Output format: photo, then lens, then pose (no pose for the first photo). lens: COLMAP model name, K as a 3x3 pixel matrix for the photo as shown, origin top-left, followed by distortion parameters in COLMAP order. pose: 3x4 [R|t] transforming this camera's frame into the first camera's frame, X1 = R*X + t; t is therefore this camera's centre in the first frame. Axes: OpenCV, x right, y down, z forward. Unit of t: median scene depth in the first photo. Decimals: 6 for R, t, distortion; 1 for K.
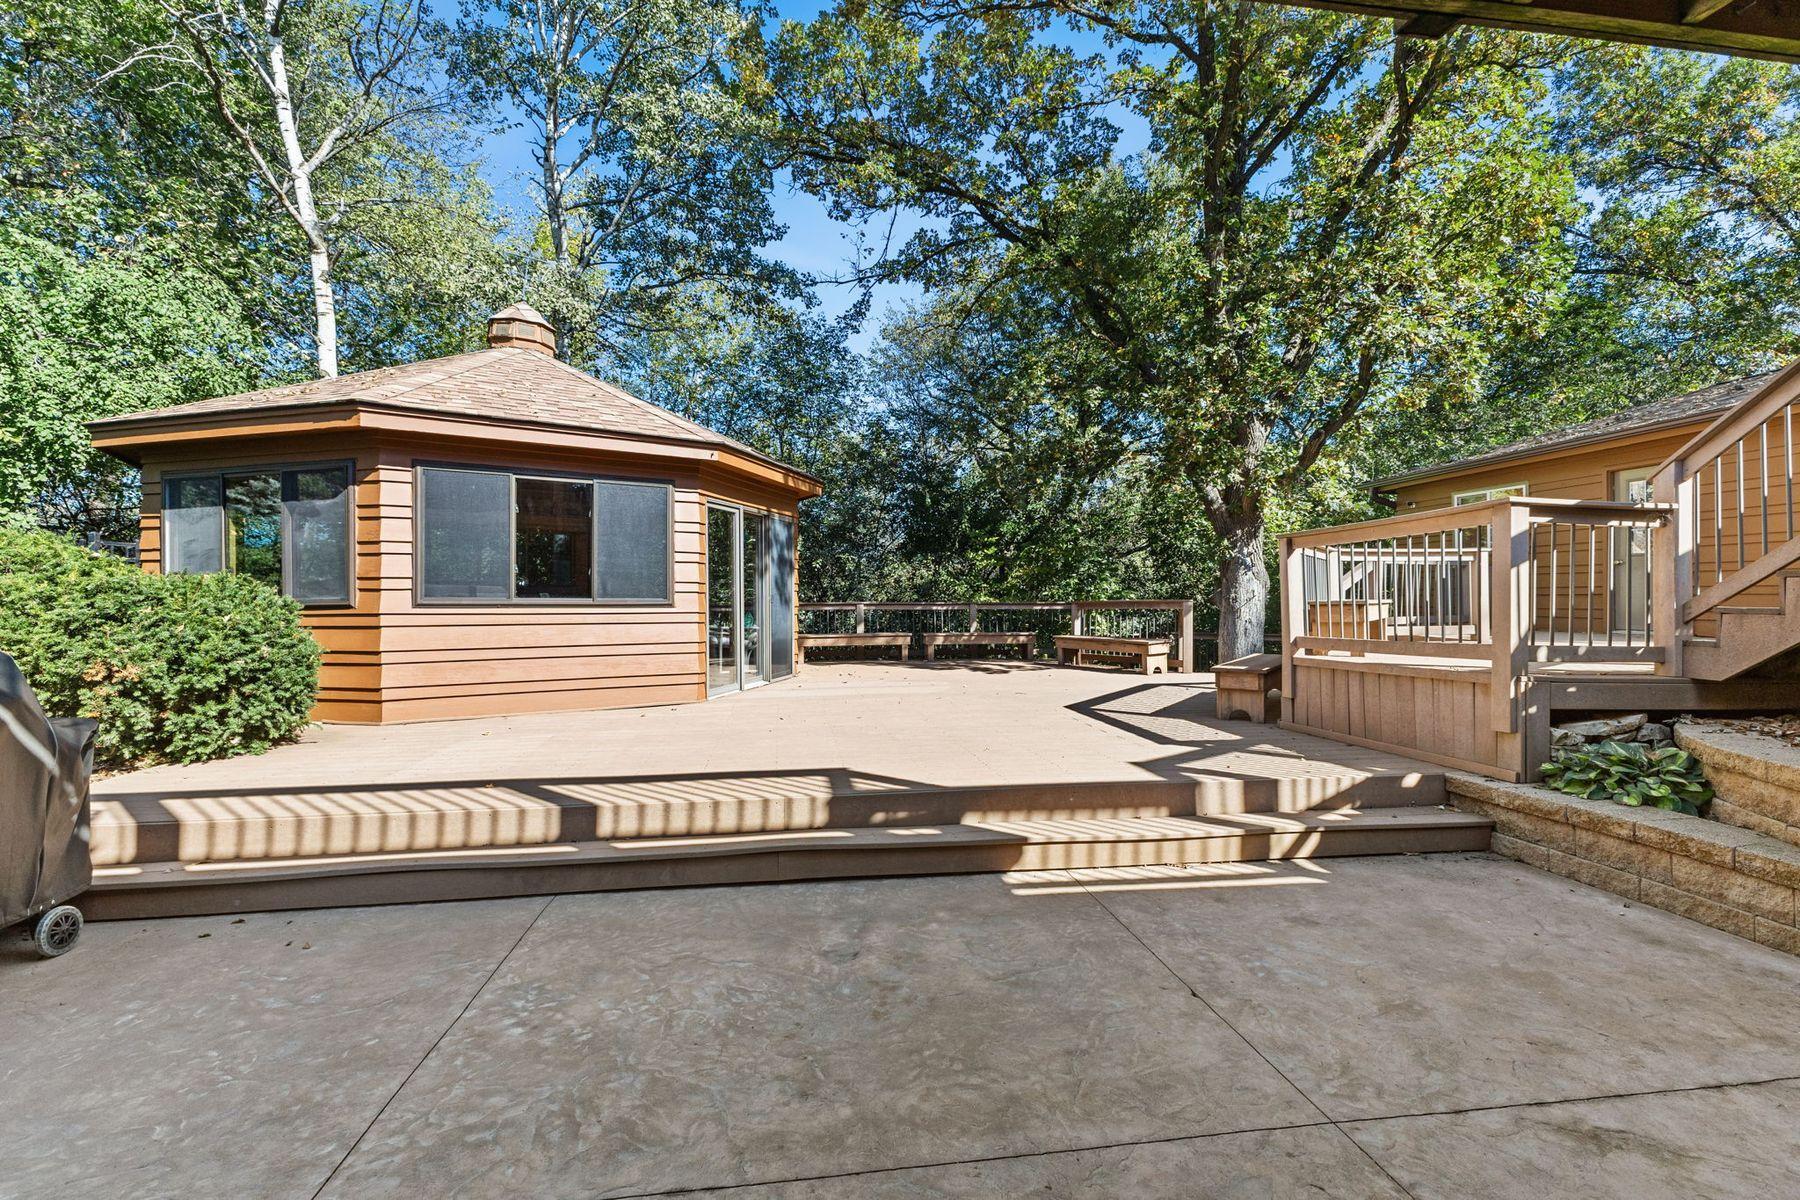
lens RADIAL K [[778.3, 0, 900.5], [0, 778.3, 592.1], [0, 0, 1]] dist [0.009109, -0.001903]
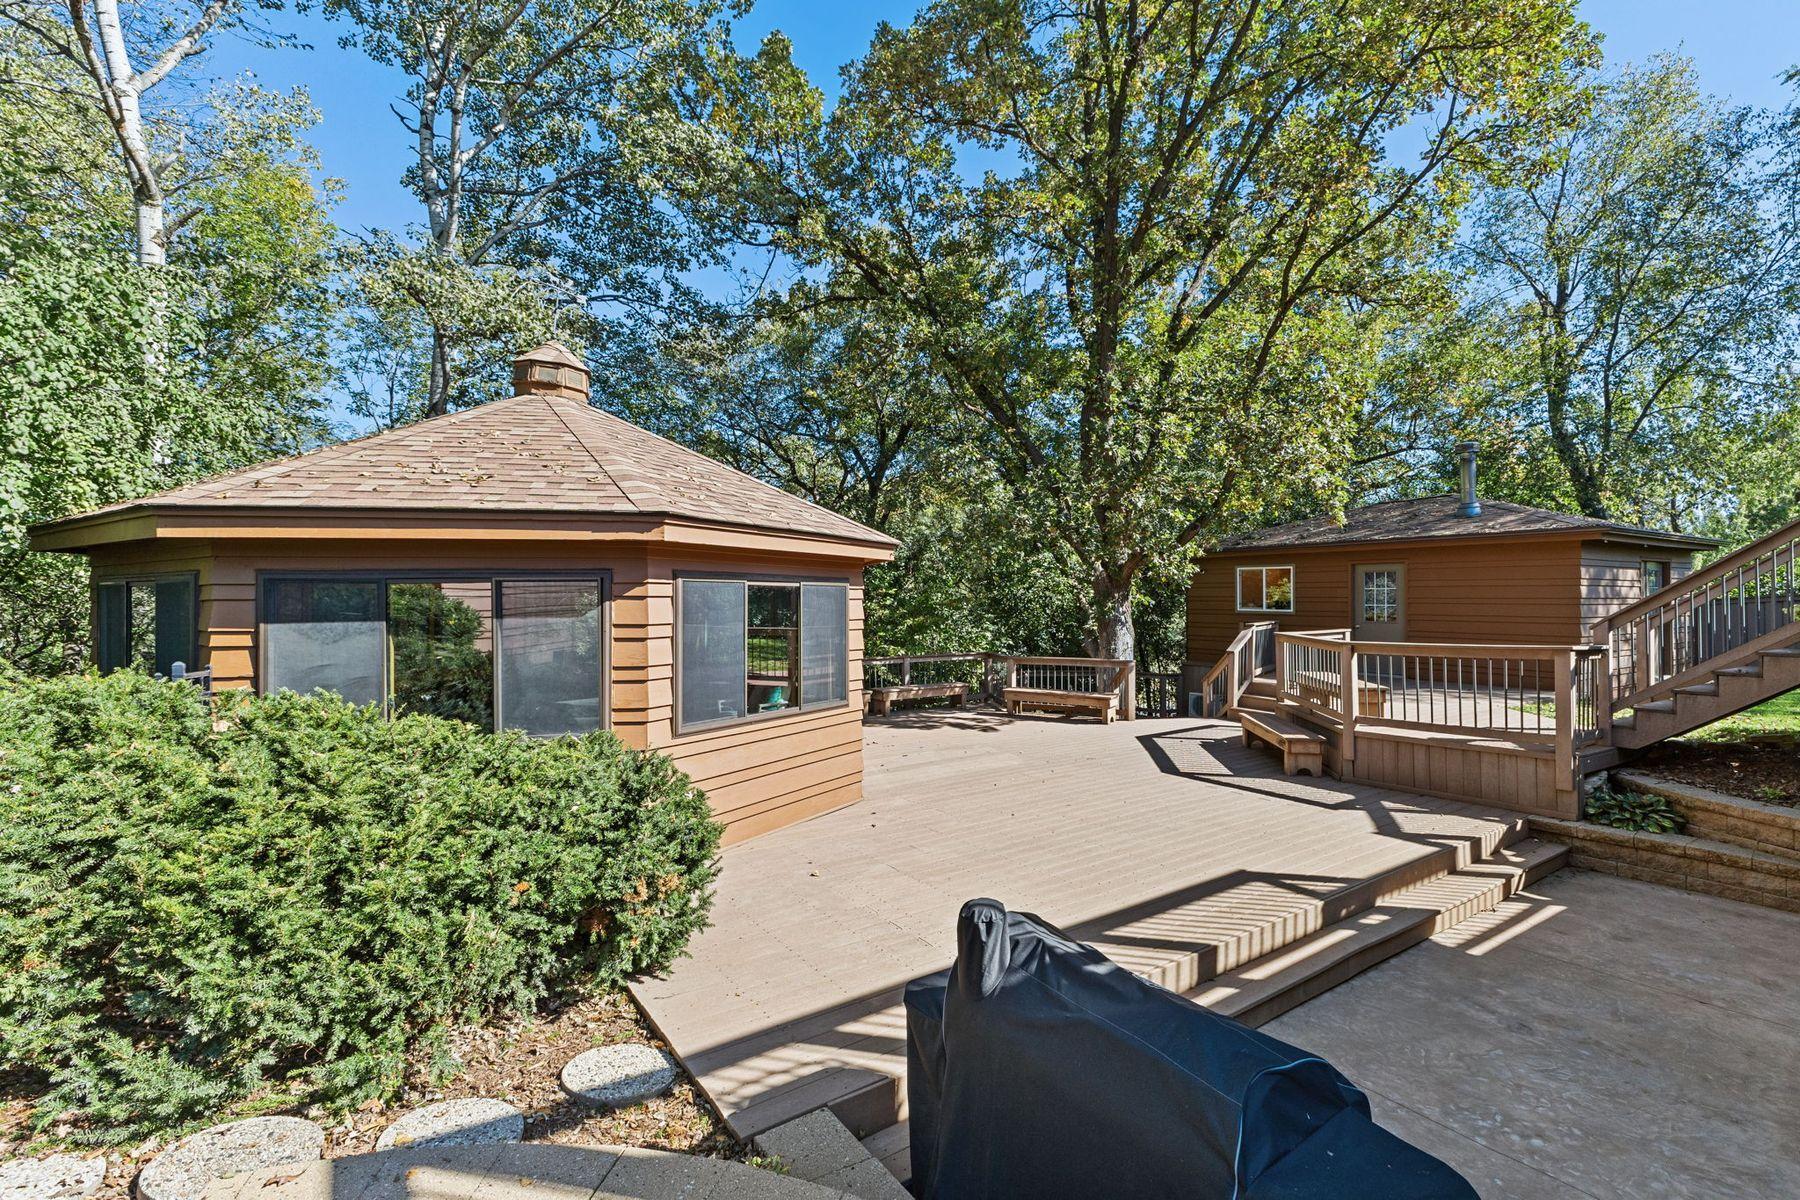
lens RADIAL K [[778.3, 0, 904.9], [0, 778.3, 594.0], [0, 0, 1]] dist [0.009109, -0.001903]
pose [[0.897196, 0.006051, 0.441591, -1.016463], [-0.005723, 0.999981, -0.002074, -0.186719], [-0.441595, -0.000667, 0.897214, 0.127017]]
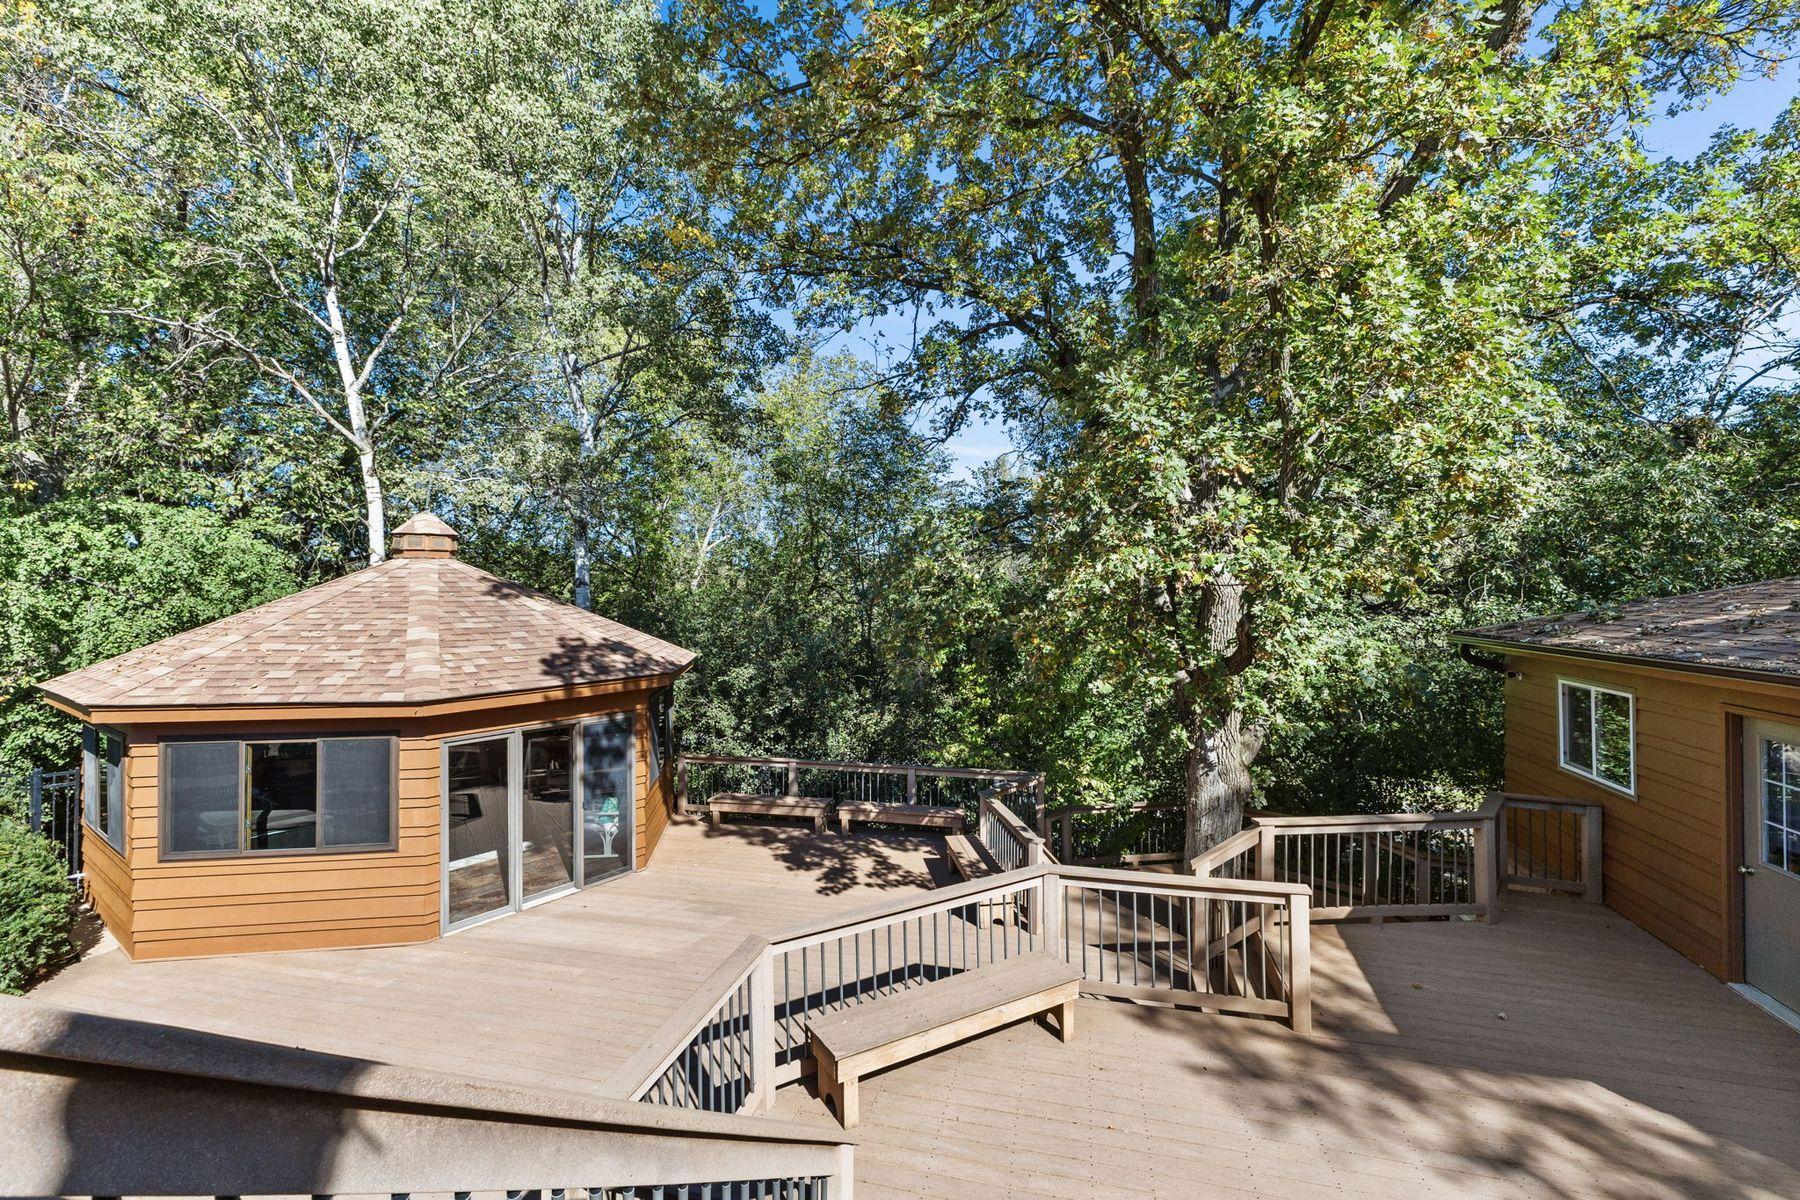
lens RADIAL K [[778.3, 0, 894.4], [0, 778.3, 587.8], [0, 0, 1]] dist [0.009109, -0.001903]
pose [[0.924648, 0.001832, -0.380819, 1.122699], [-0.000950, 0.999996, 0.002502, -0.522740], [0.380822, -0.001952, 0.924646, 0.427273]]
